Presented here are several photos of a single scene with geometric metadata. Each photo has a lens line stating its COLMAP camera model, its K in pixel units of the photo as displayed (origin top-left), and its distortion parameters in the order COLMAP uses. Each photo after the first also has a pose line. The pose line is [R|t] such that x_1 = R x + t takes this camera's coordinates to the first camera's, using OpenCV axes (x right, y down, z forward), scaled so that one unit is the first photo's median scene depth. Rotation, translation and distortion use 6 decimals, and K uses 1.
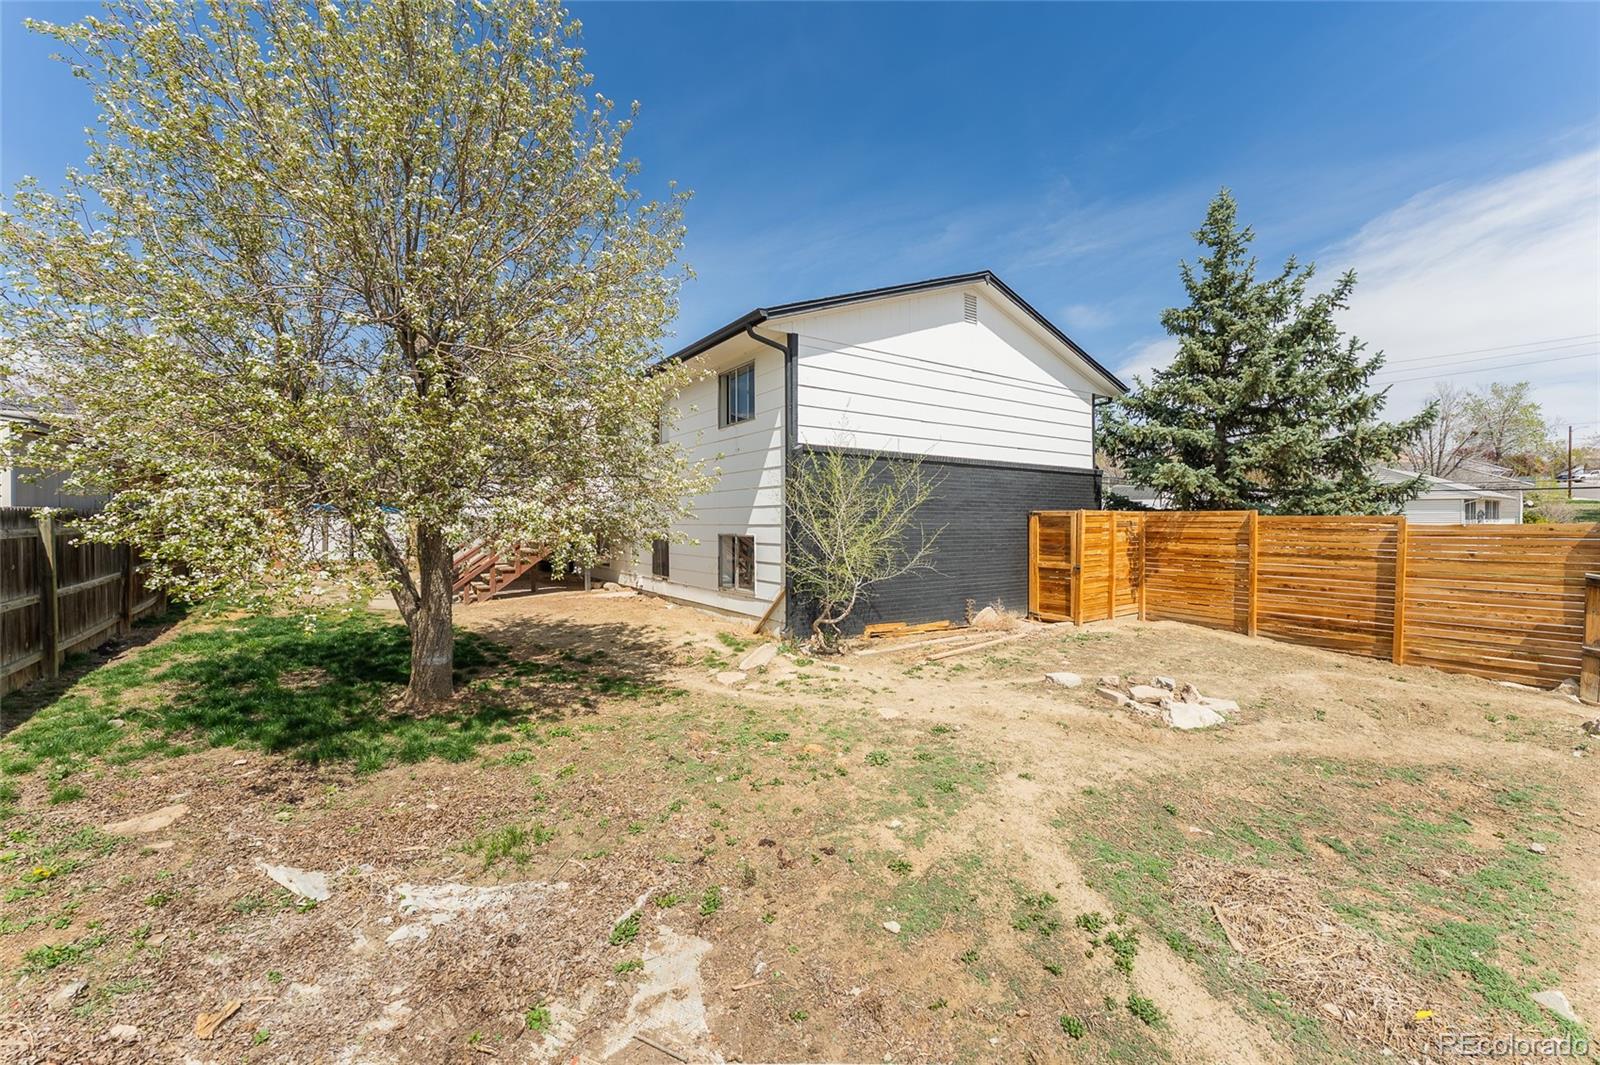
lens RADIAL K [[635.4, 0, 797.8], [0, 635.4, 527.9], [0, 0, 1]] dist [-0.001190, -0.000025]
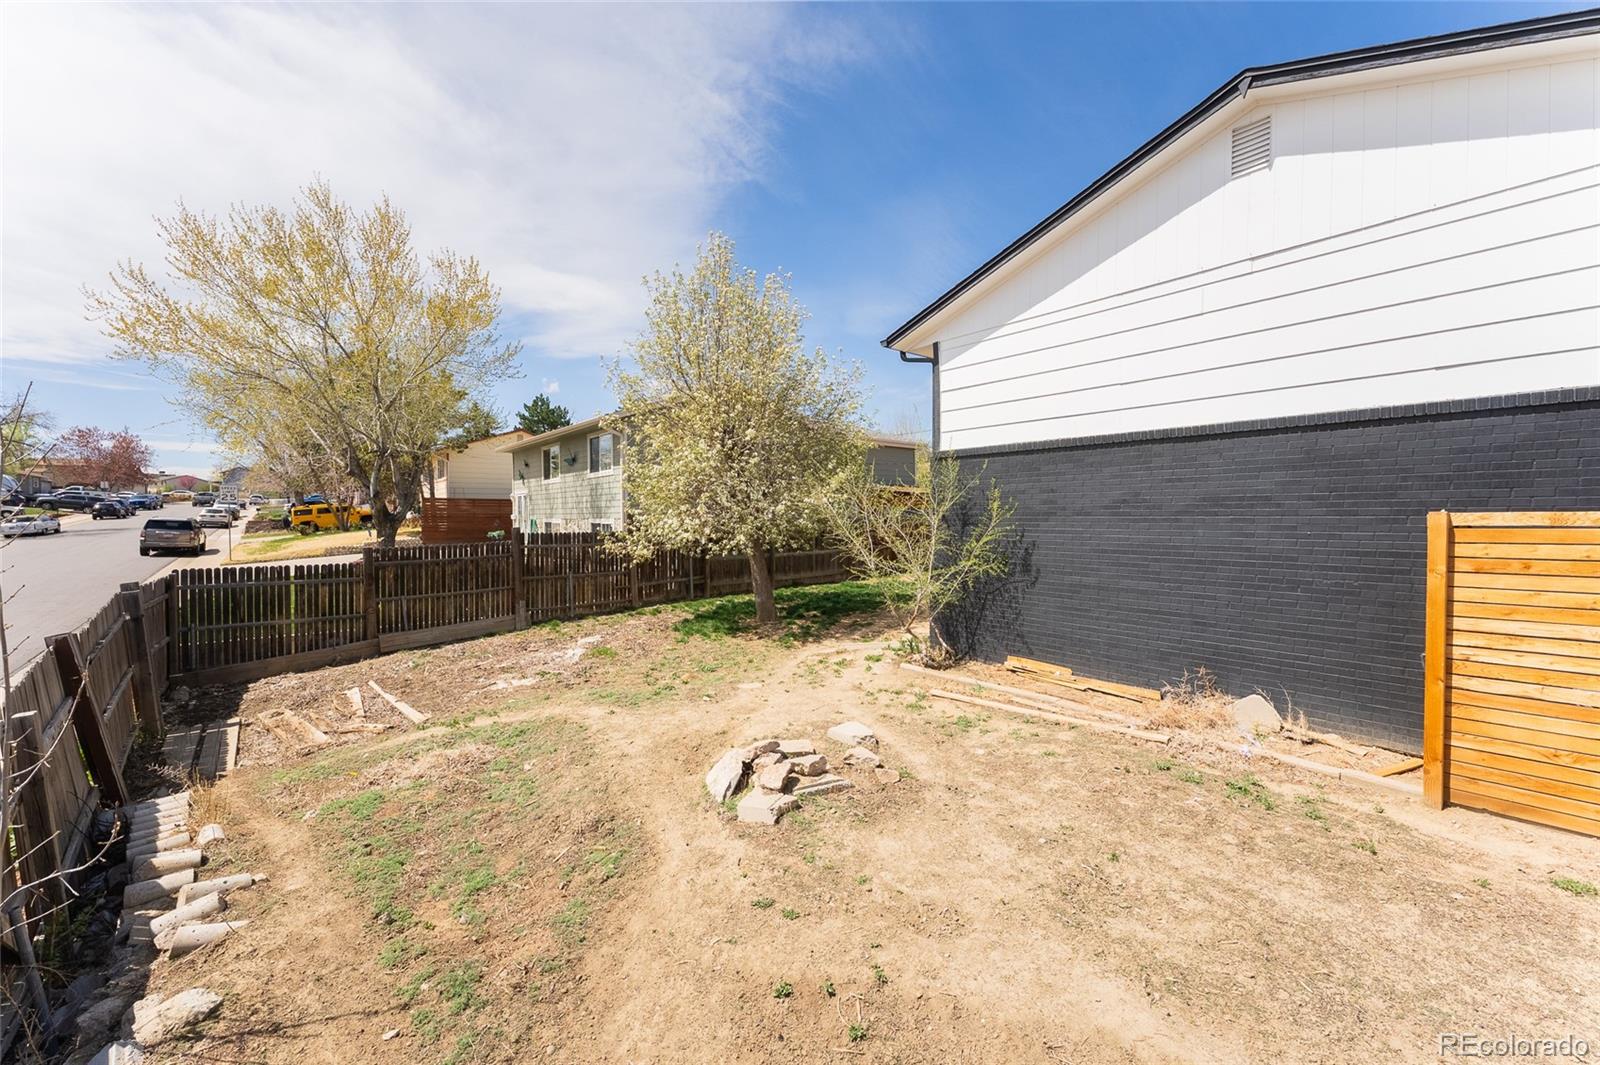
lens RADIAL K [[635.4, 0, 797.3], [0, 635.4, 528.8], [0, 0, 1]] dist [-0.001190, -0.000025]
pose [[0.081058, 0.014506, -0.996604, 0.969995], [-0.008455, 0.999868, 0.013866, -0.023519], [0.996674, 0.007302, 0.081170, 0.695758]]
